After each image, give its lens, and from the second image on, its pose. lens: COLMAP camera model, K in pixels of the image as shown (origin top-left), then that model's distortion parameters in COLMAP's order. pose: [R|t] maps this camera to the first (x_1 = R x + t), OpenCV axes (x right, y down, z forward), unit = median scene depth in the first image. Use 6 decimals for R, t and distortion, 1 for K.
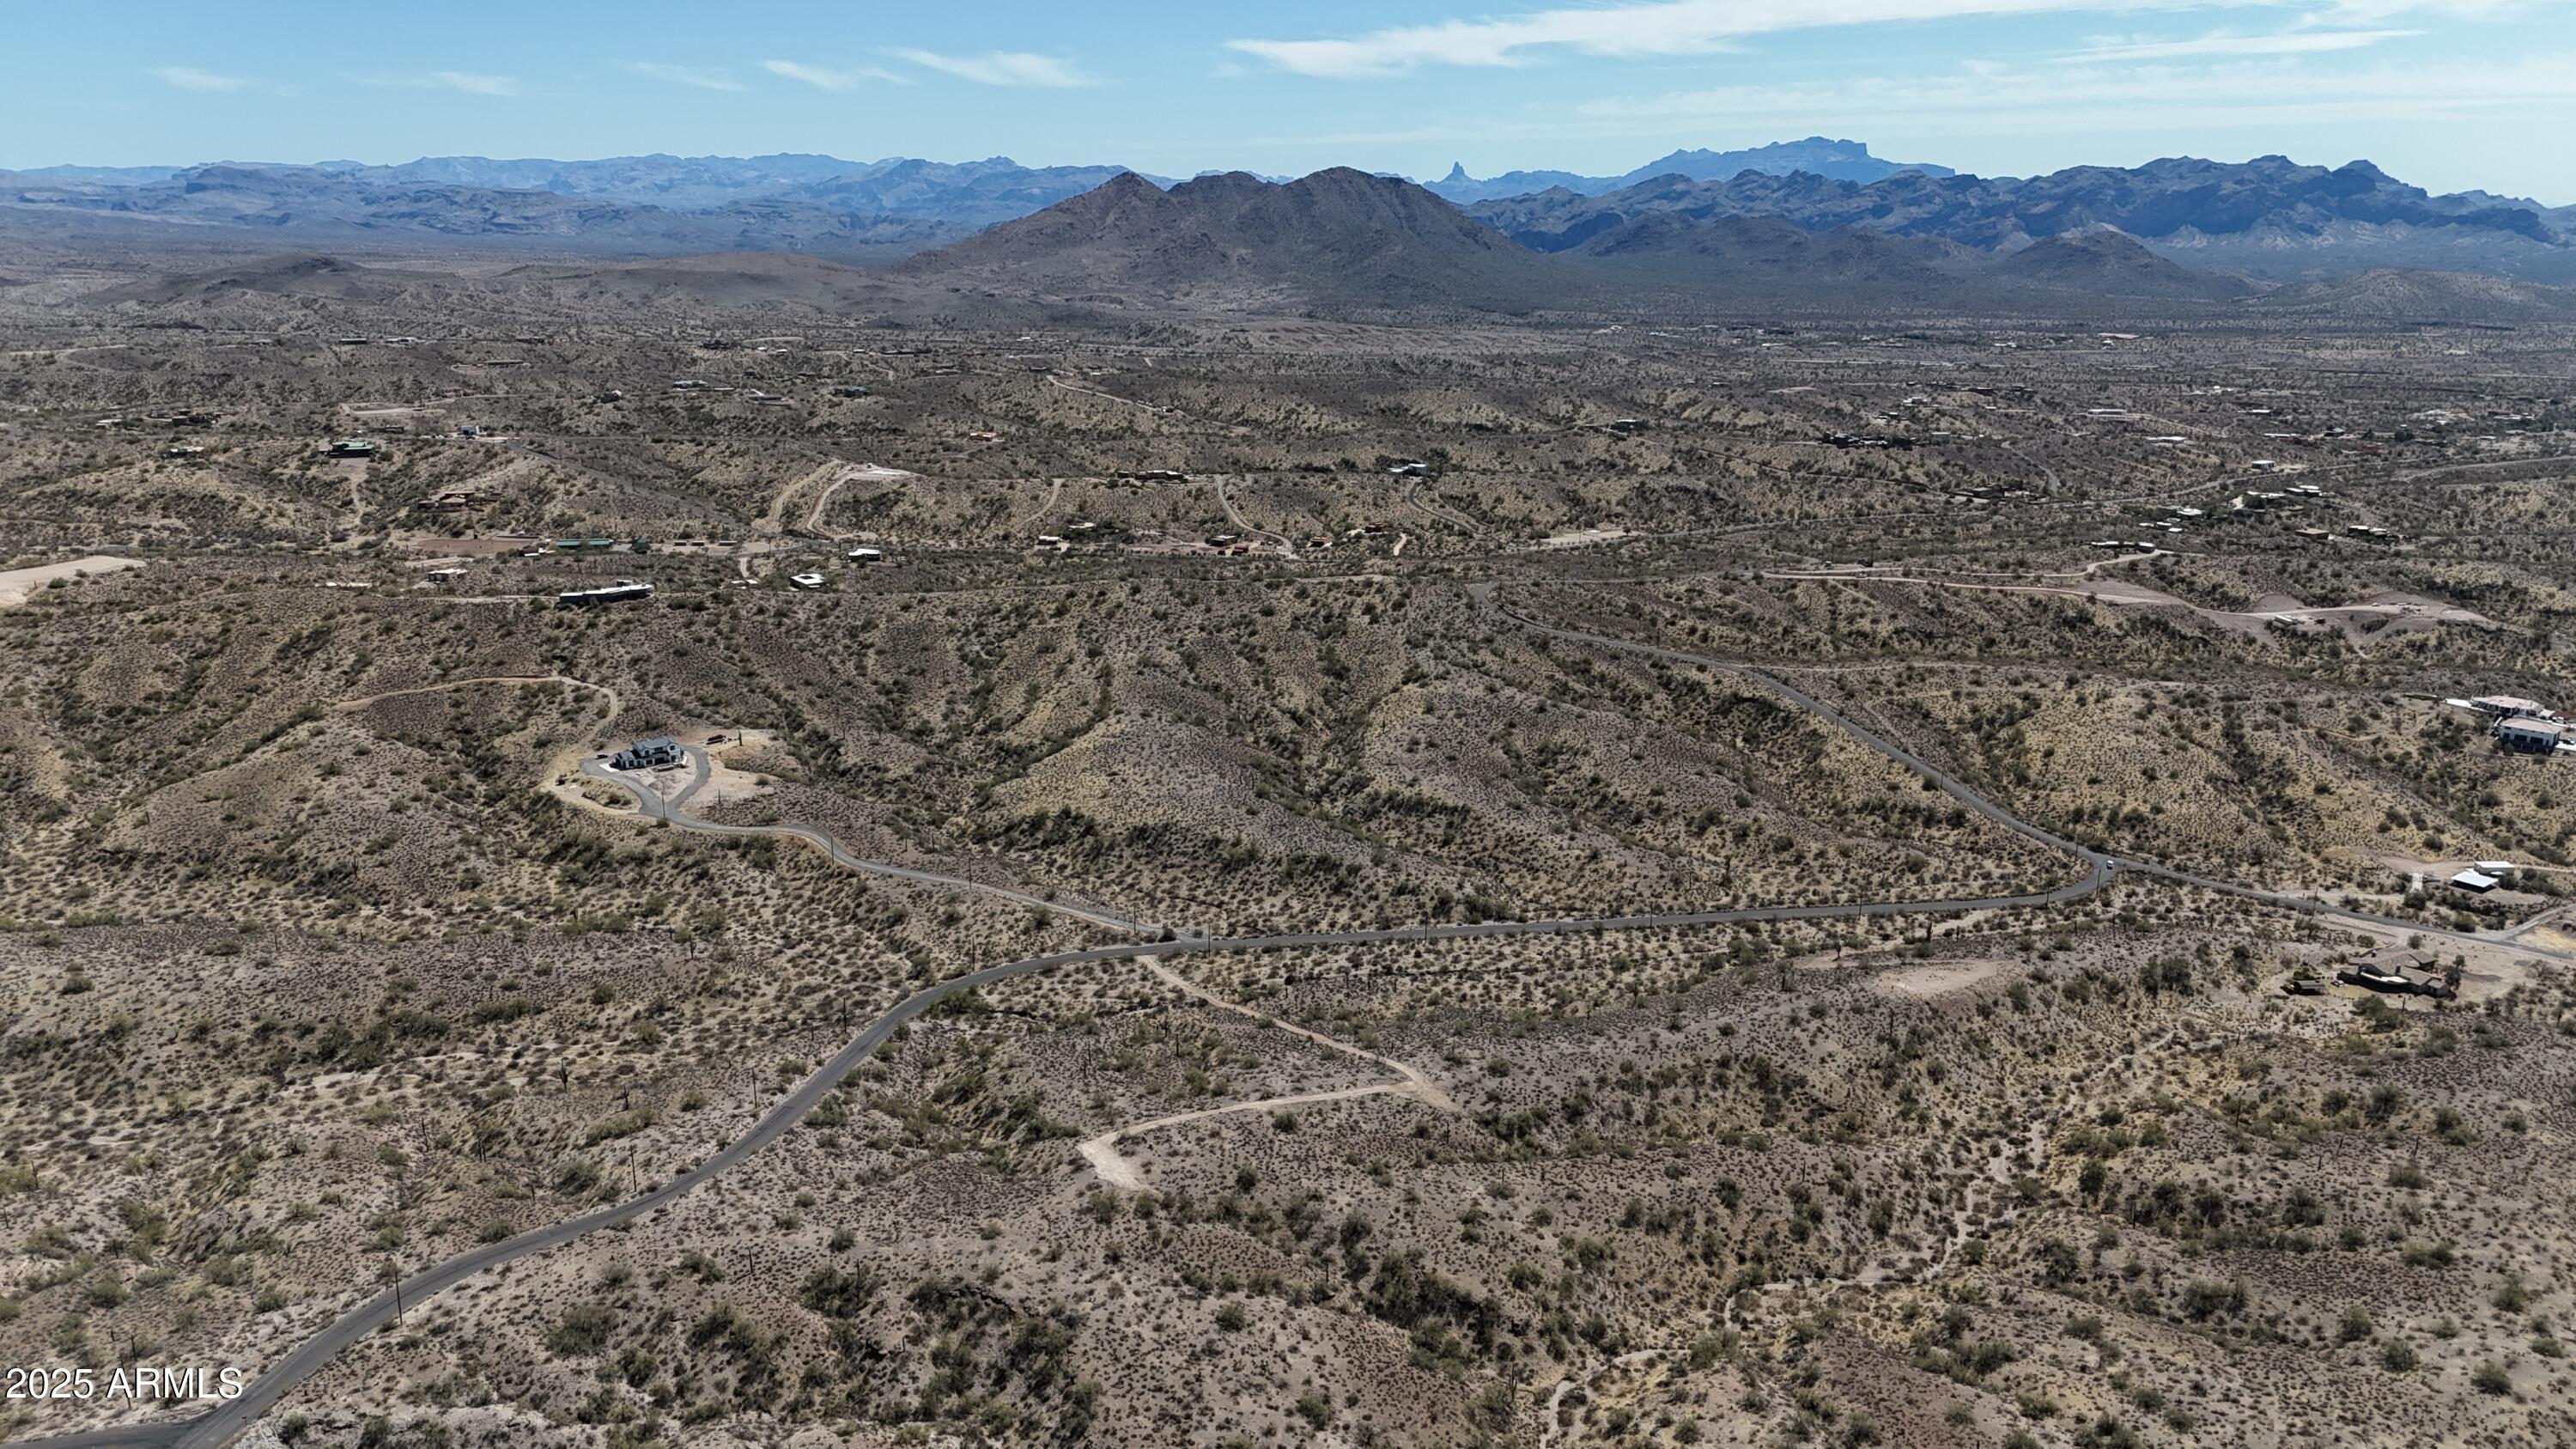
lens RADIAL K [[1888.8, 0, 1289.3], [0, 1888.8, 717.7], [0, 0, 1]] dist [0.086474, -0.082877]
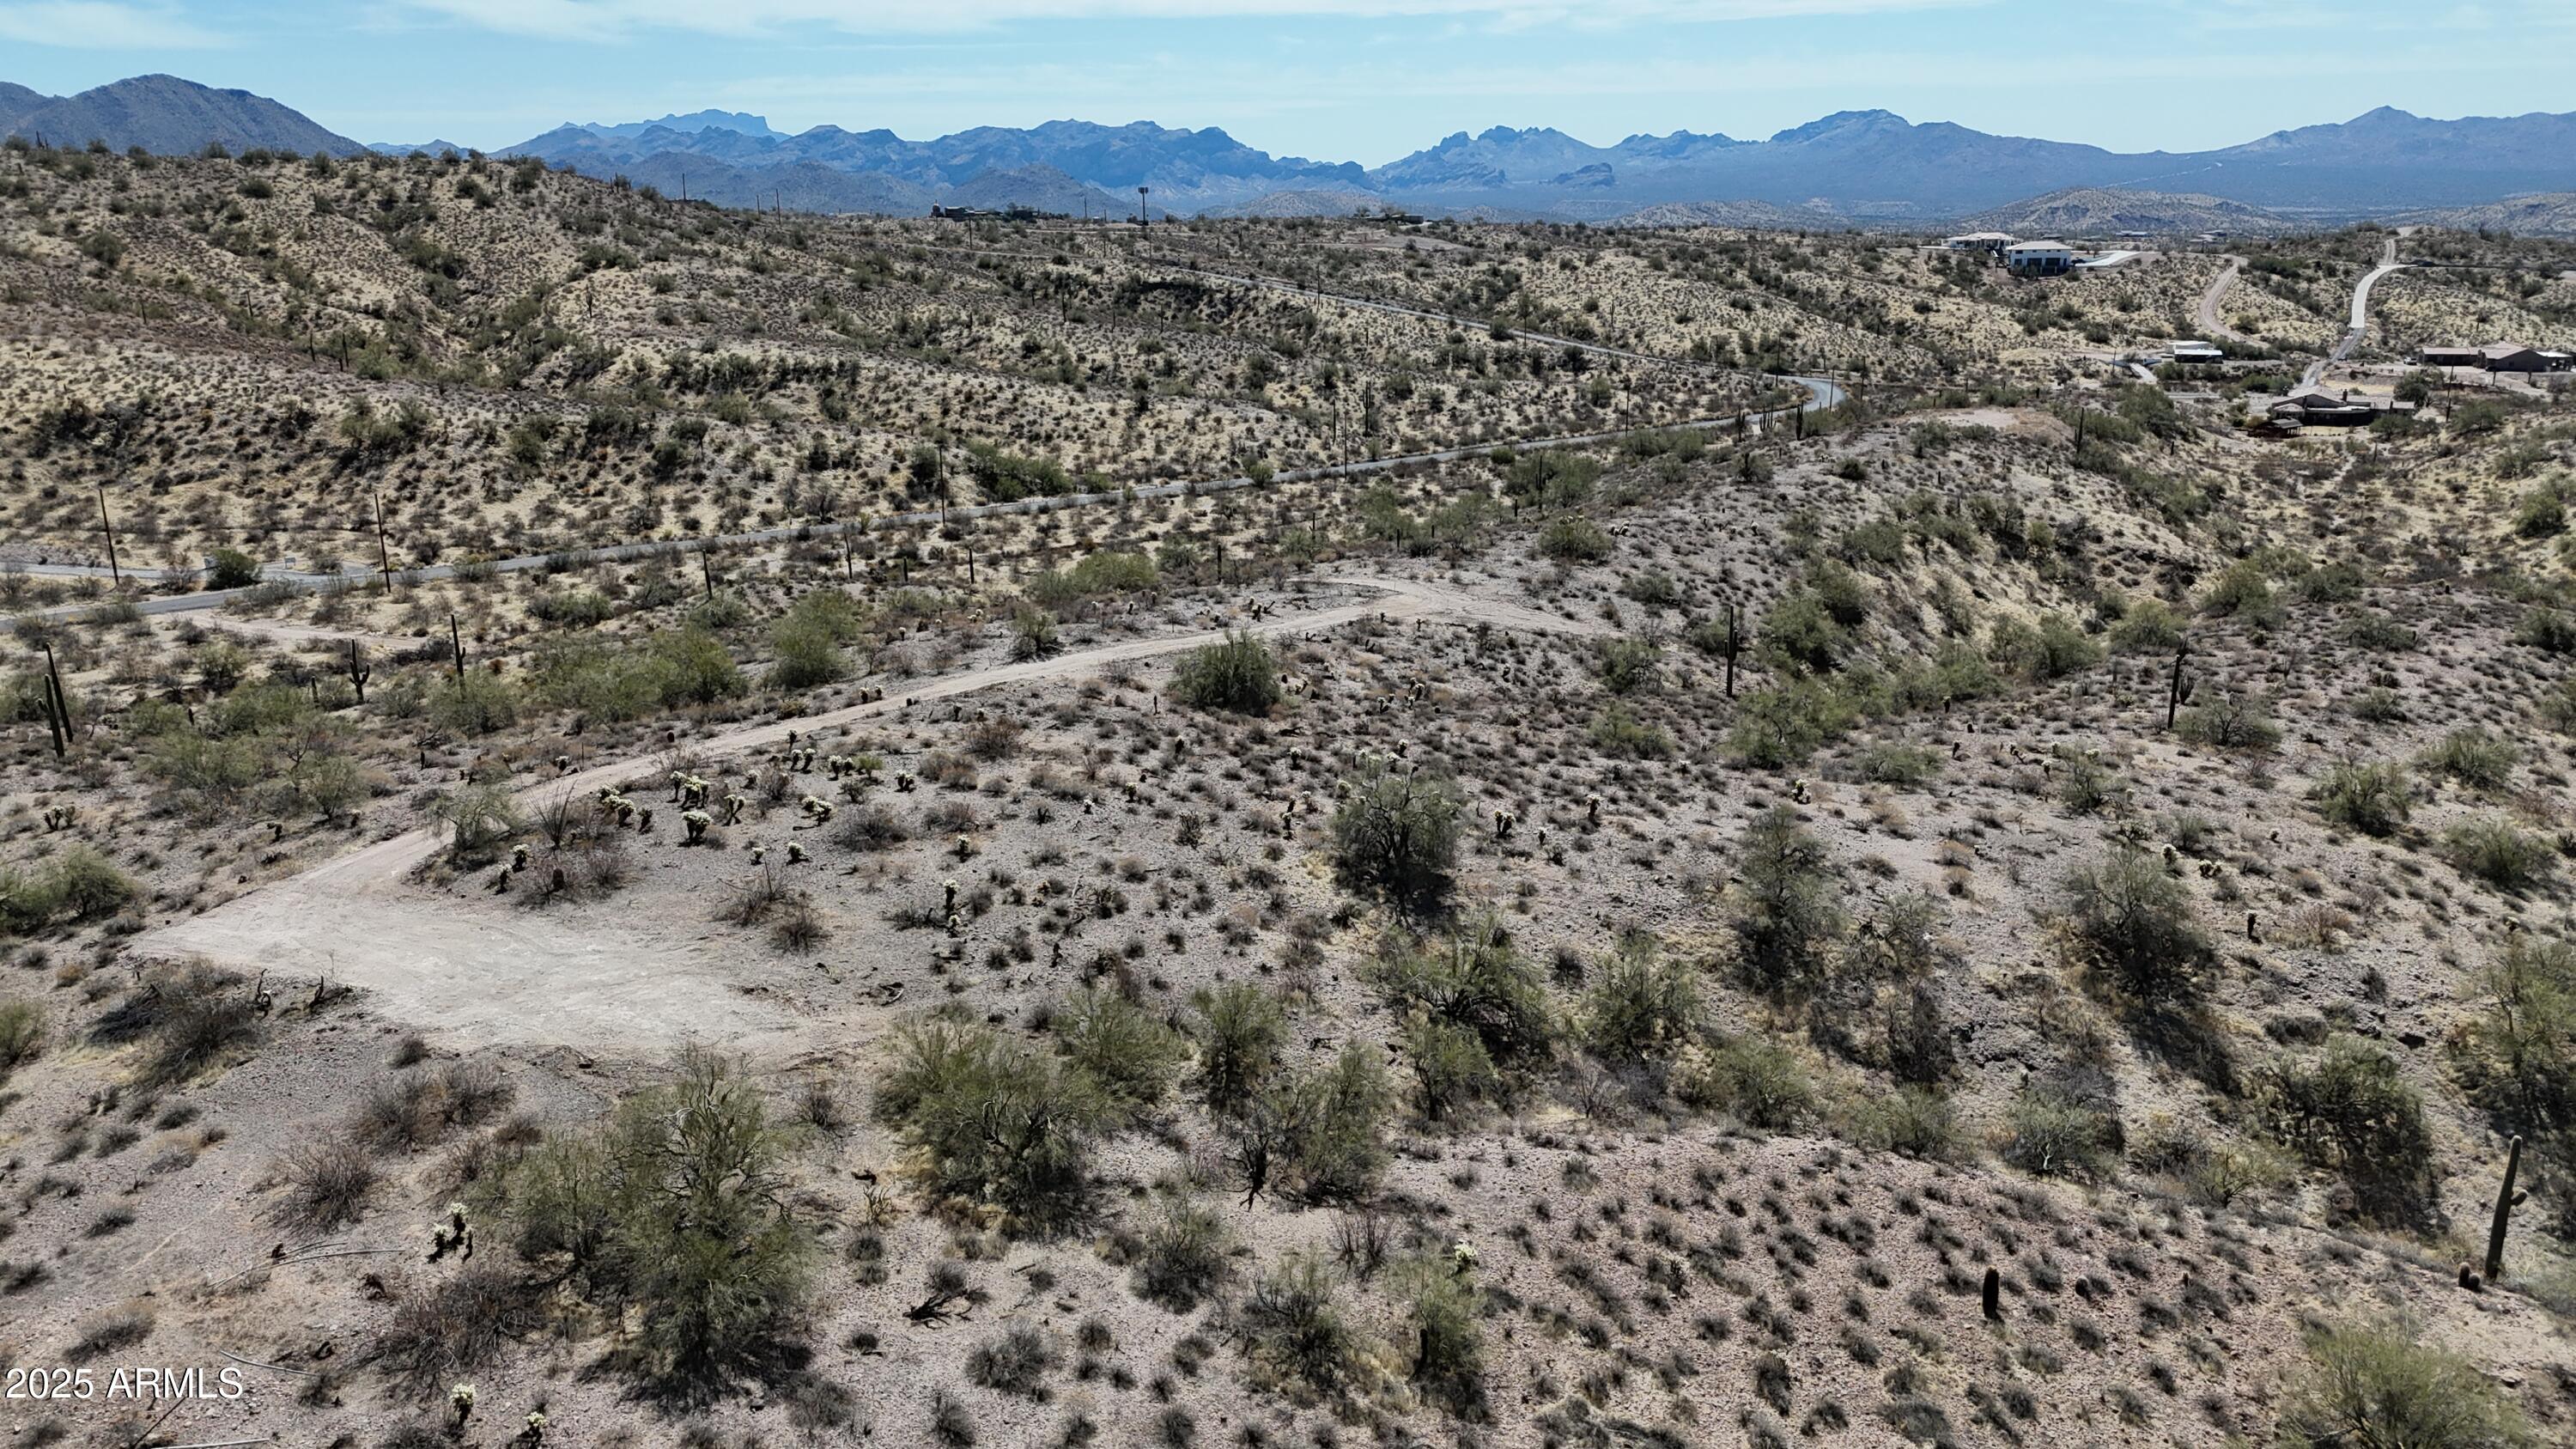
lens RADIAL K [[1888.8, 0, 1291.4], [0, 1888.8, 733.3], [0, 0, 1]] dist [0.086474, -0.082877]
pose [[0.856771, -0.154367, 0.492051, -0.068413], [0.147616, 0.987634, 0.052809, 0.138780], [-0.494118, 0.027390, 0.868963, 0.537576]]
